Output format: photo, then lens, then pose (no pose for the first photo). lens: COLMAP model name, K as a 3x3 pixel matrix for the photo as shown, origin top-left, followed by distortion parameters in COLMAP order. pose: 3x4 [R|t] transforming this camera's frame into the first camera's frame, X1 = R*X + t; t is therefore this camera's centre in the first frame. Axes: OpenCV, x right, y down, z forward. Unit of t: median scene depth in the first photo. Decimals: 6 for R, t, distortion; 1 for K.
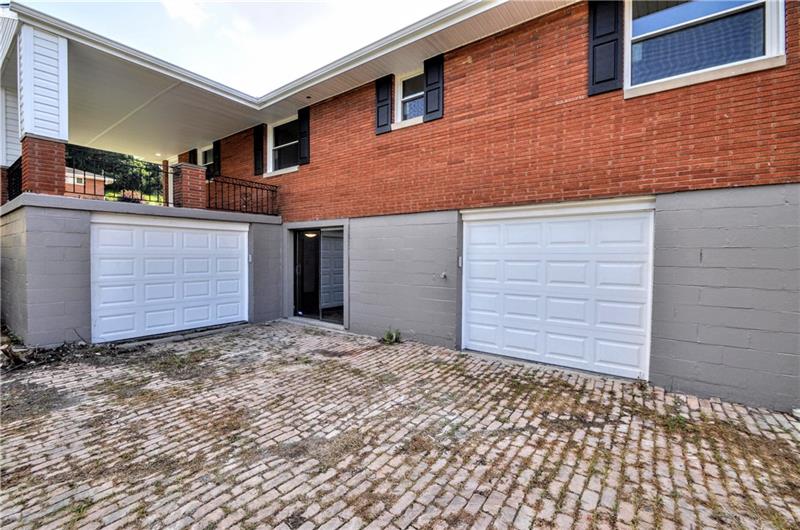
lens RADIAL K [[350.2, 0, 400.0], [0, 350.2, 265.0], [0, 0, 1]] dist [0.003391, -0.010443]
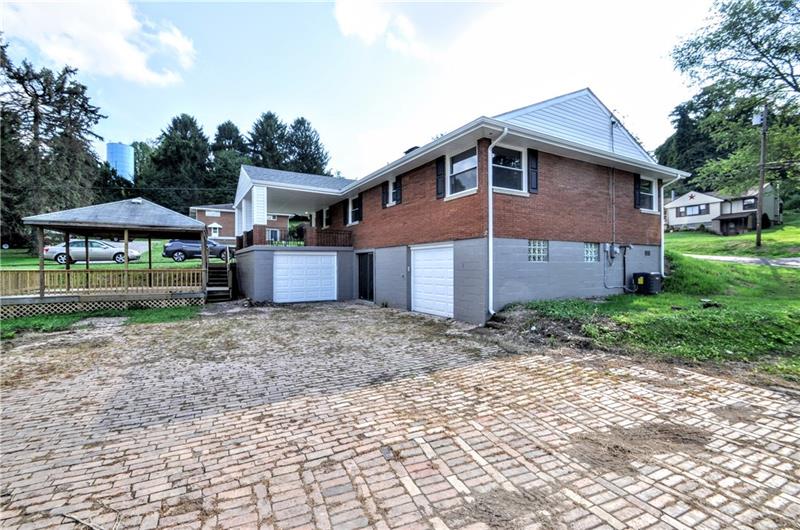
lens RADIAL K [[350.2, 0, 400.0], [0, 350.2, 265.0], [0, 0, 1]] dist [0.003391, -0.010443]
pose [[0.922042, -0.012485, -0.386889, 0.726497], [0.000043, 0.999483, -0.032152, 0.025862], [0.387090, 0.029628, 0.921566, -0.759737]]
